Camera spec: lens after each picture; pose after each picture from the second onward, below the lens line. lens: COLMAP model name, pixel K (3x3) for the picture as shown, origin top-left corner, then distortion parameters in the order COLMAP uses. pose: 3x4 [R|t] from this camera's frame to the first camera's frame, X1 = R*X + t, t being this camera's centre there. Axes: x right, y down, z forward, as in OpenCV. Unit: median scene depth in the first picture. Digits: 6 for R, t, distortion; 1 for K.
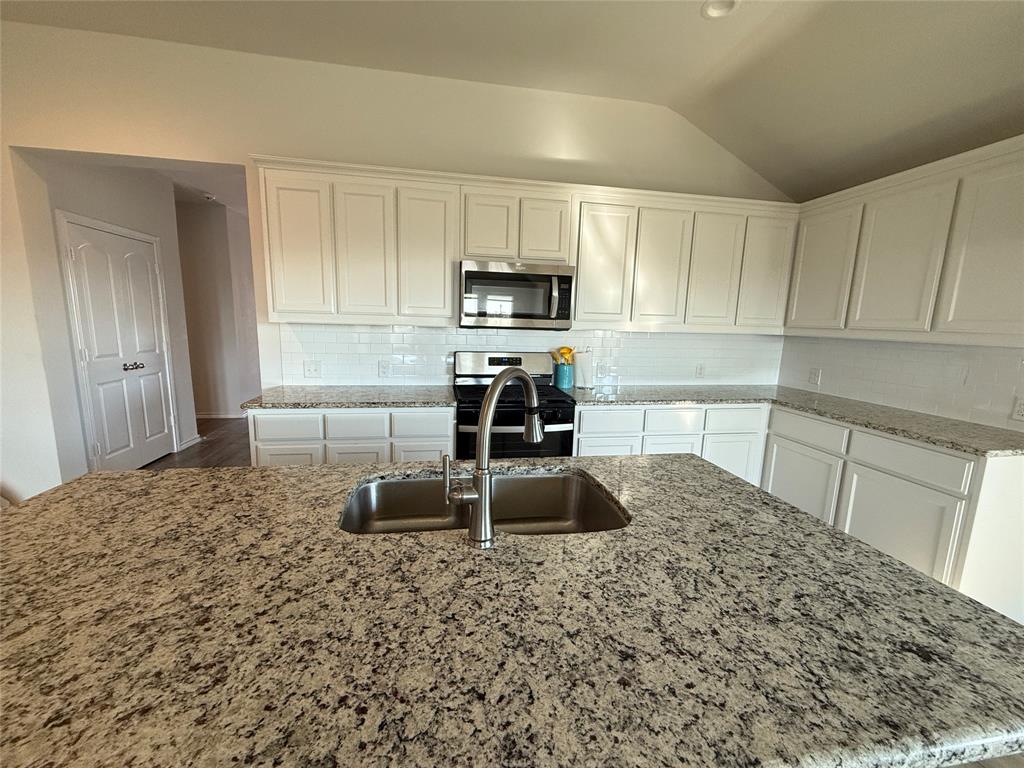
lens RADIAL K [[410.4, 0, 512.0], [0, 410.4, 384.0], [0, 0, 1]] dist [0.000483, 0.000040]
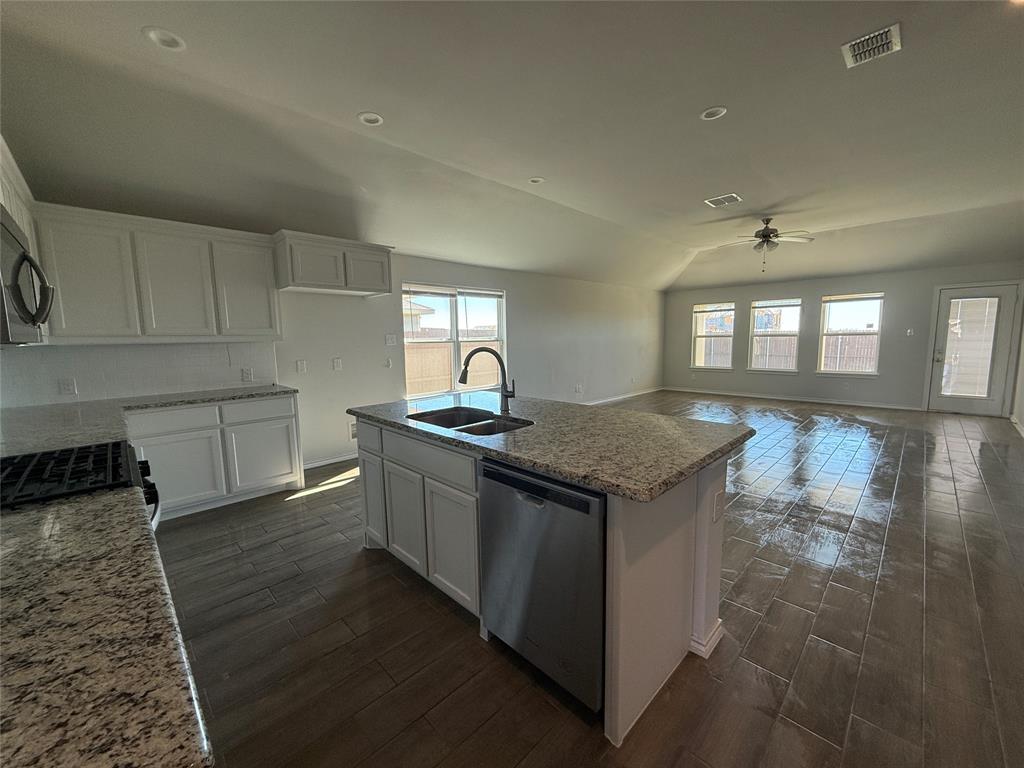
lens RADIAL K [[410.4, 0, 512.0], [0, 410.4, 384.0], [0, 0, 1]] dist [0.000483, 0.000040]
pose [[-0.577369, -0.112327, 0.808720, -1.662829], [0.128281, 0.965710, 0.225716, -0.282315], [-0.806343, 0.234064, -0.543162, 1.781596]]
